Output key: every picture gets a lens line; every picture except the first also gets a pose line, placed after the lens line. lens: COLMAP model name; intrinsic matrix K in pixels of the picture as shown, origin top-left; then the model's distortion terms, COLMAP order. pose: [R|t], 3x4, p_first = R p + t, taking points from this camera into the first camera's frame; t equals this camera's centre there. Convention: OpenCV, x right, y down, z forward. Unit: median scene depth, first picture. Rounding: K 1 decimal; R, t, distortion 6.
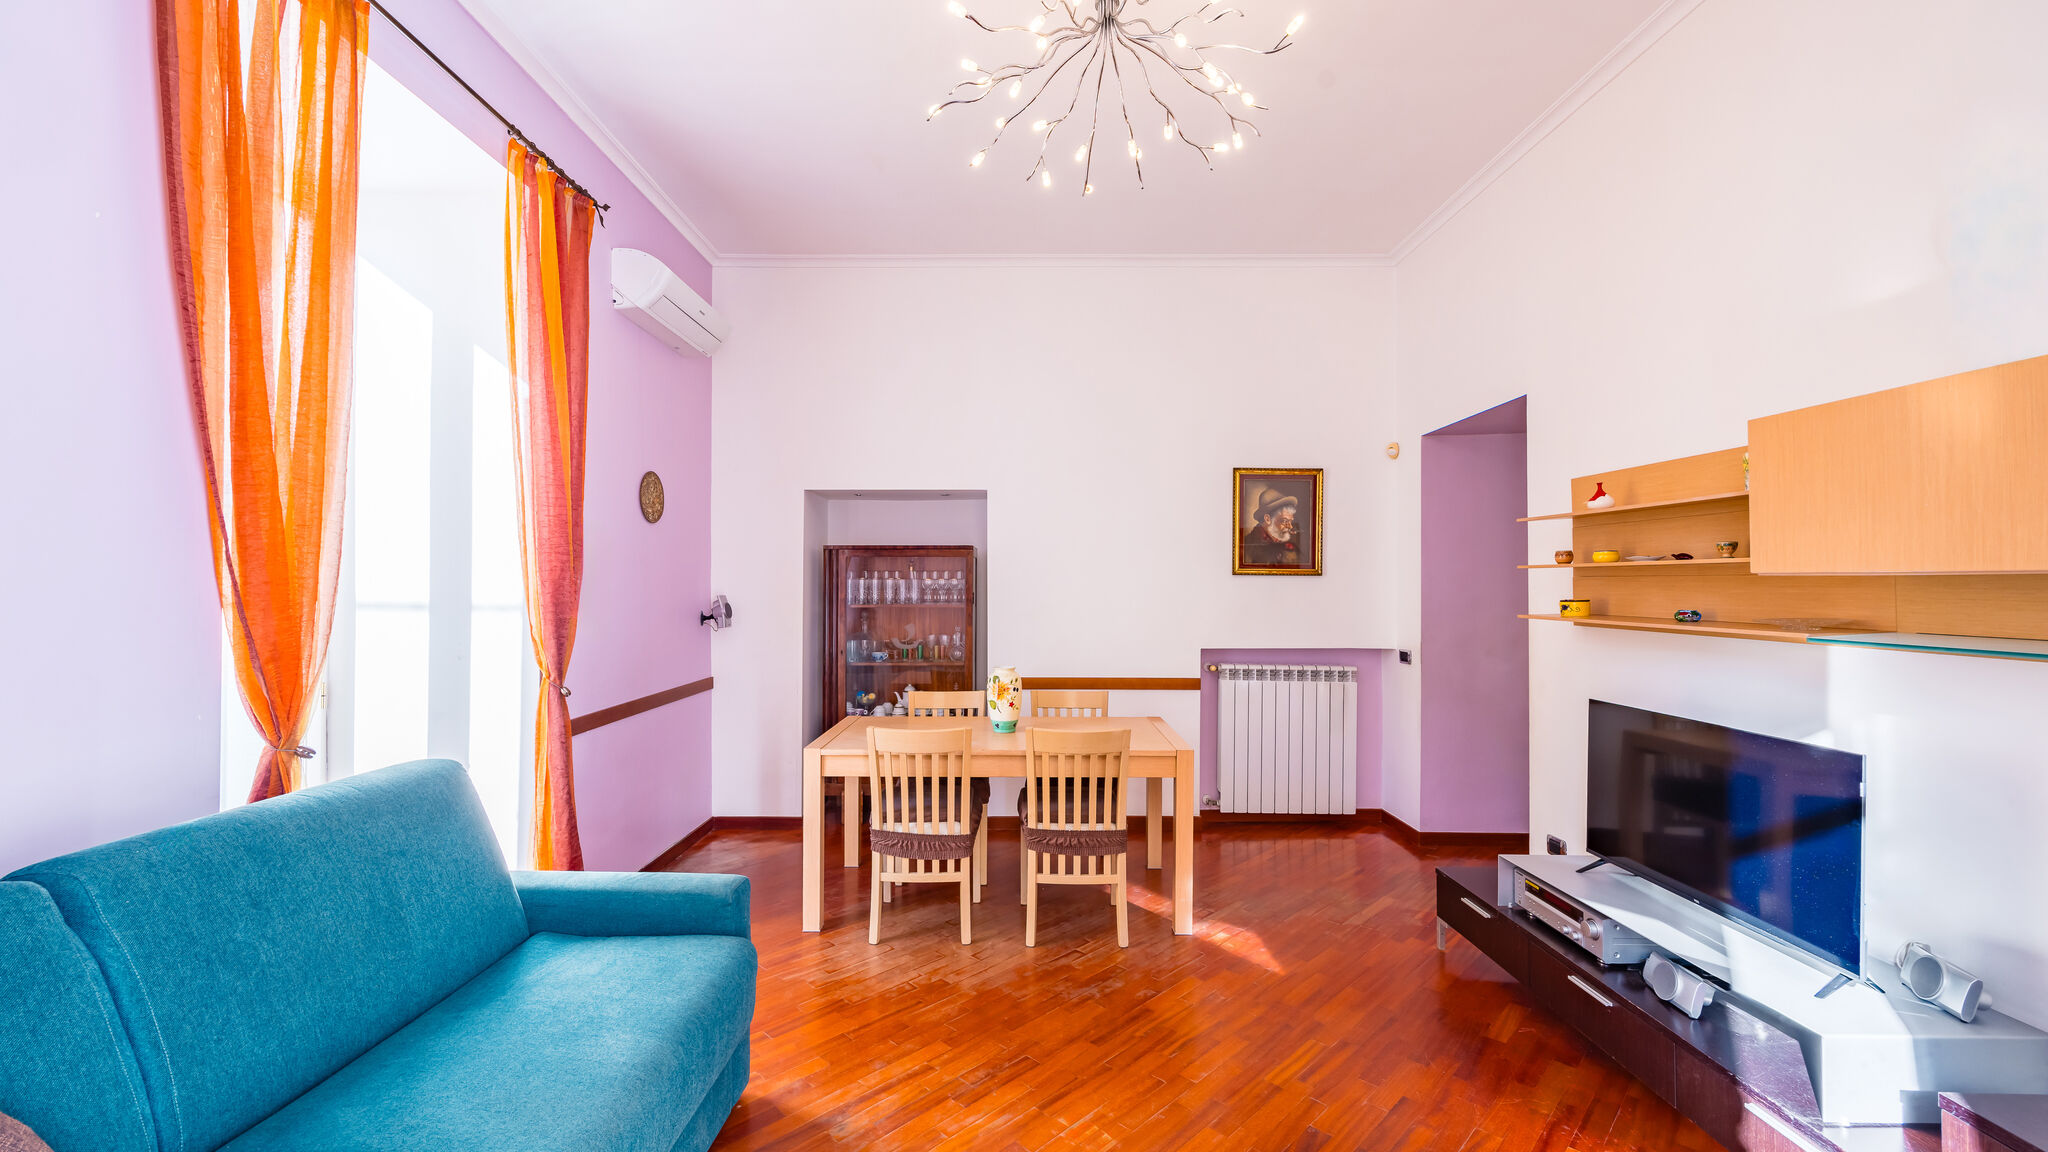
lens RADIAL K [[822.7, 0, 1023.5], [0, 822.7, 580.0], [0, 0, 1]] dist [0.000210, -0.001128]
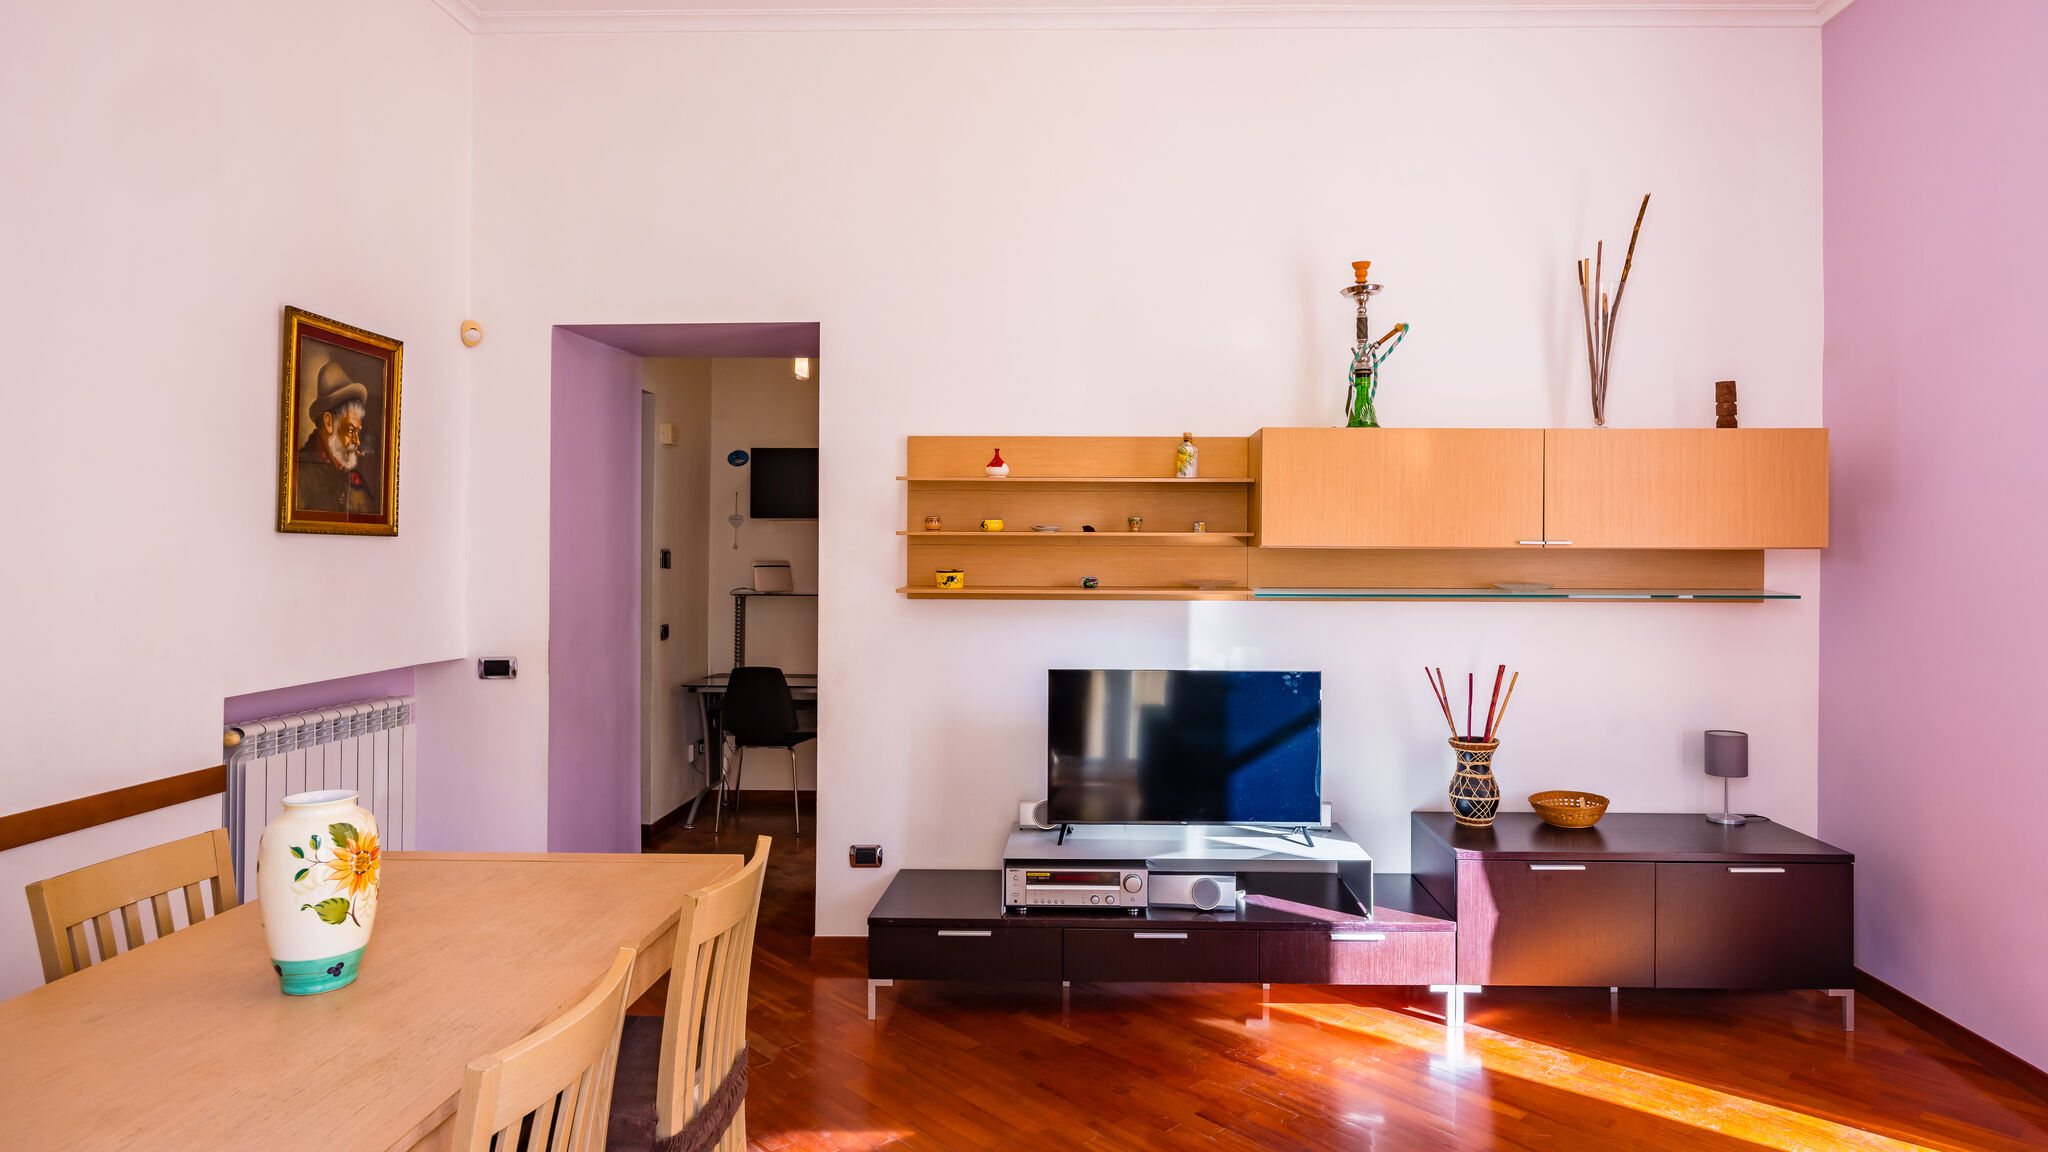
lens RADIAL K [[1114.8, 0, 1021.3], [0, 1114.8, 554.1], [0, 0, 1]] dist [-0.006781, -0.000730]
pose [[0.019464, 0.002869, 0.999806, -0.370263], [-0.006637, 0.999974, -0.002741, 0.005326], [-0.999789, -0.006583, 0.019483, 0.566711]]
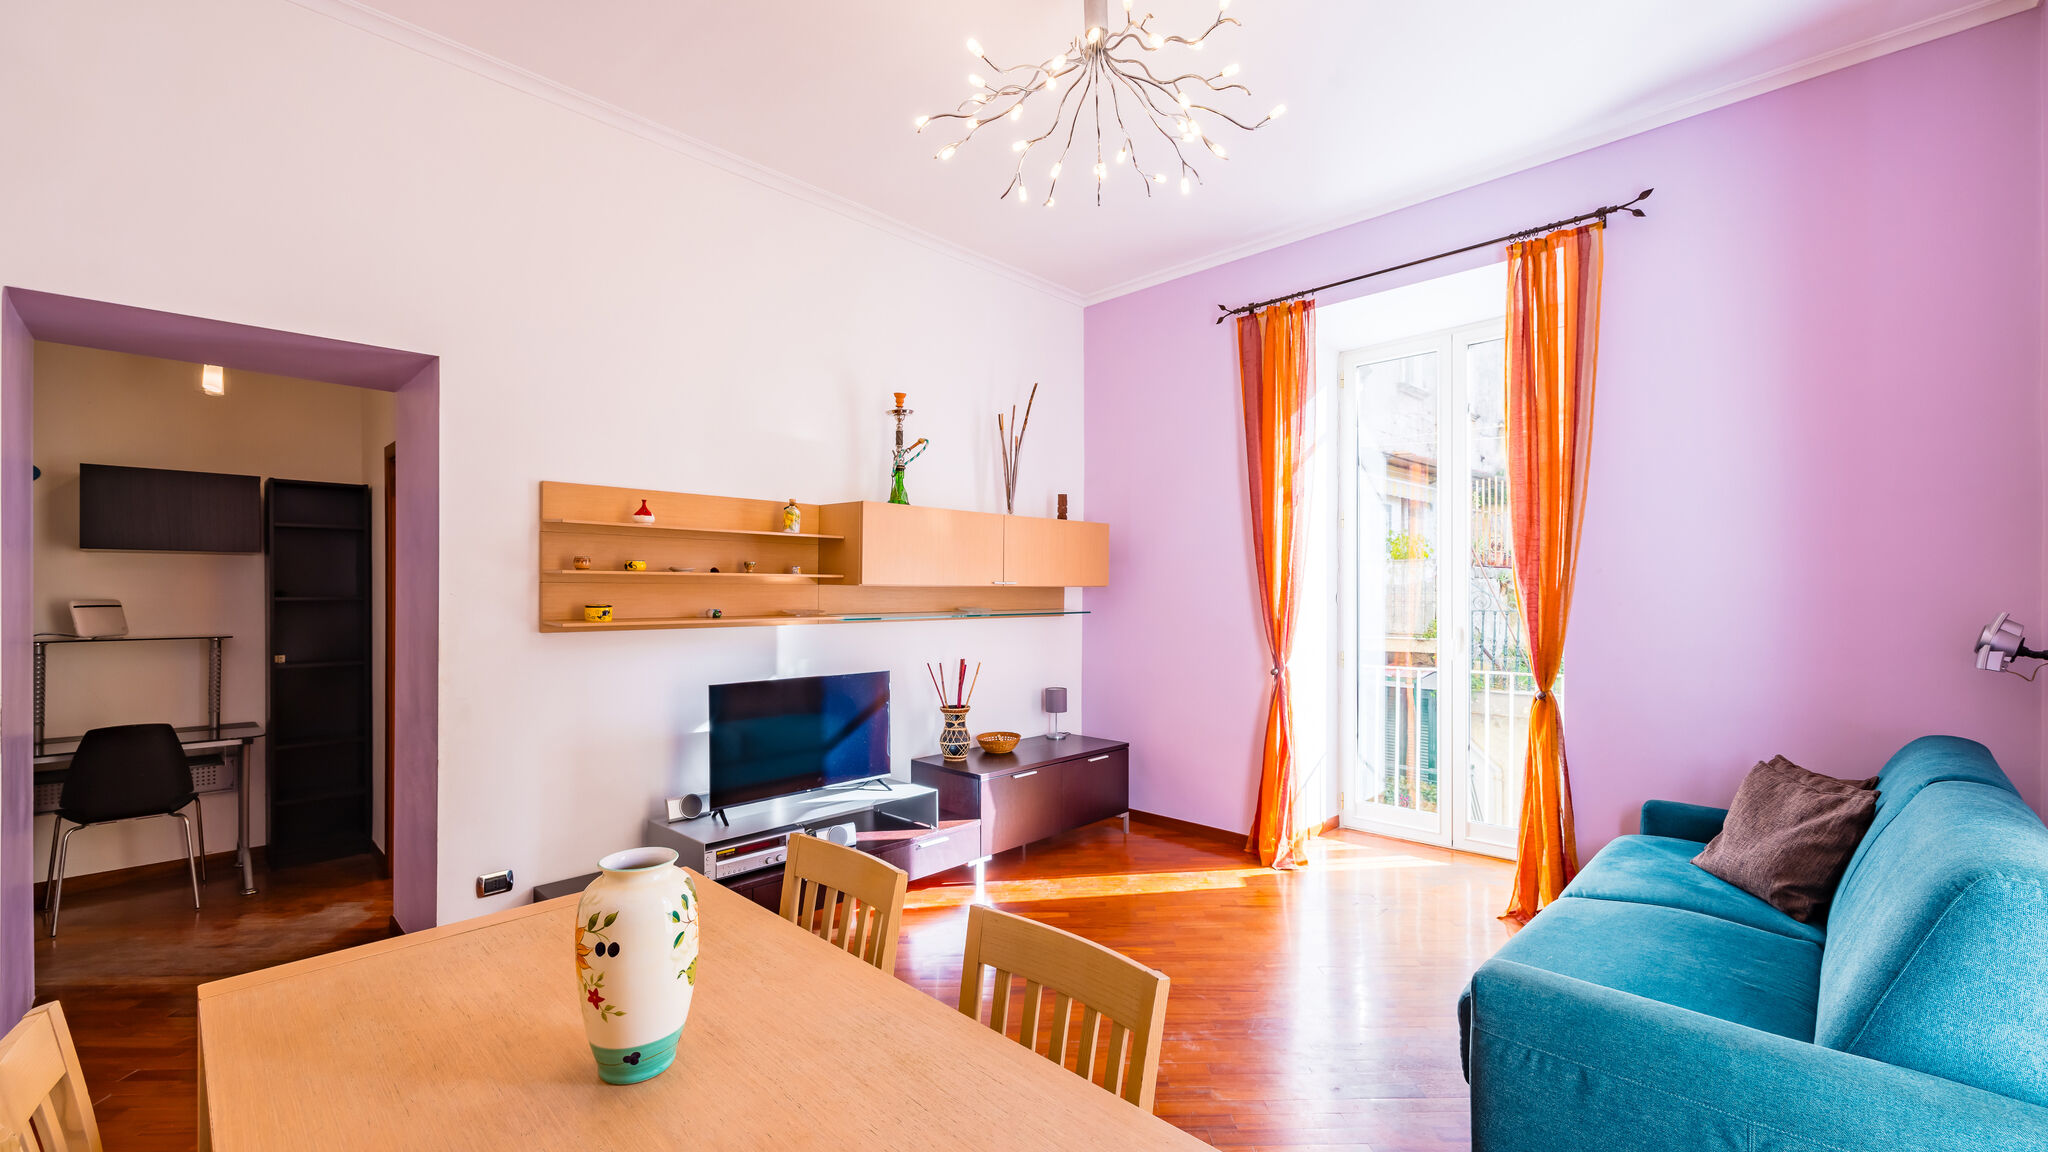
lens RADIAL K [[822.7, 0, 1020.2], [0, 822.7, 593.0], [0, 0, 1]] dist [0.000210, -0.001128]
pose [[-0.716311, 0.001140, 0.697780, -0.273664], [0.000086, 0.999999, -0.001546, 0.006189], [-0.697781, -0.001048, -0.716311, 0.869017]]
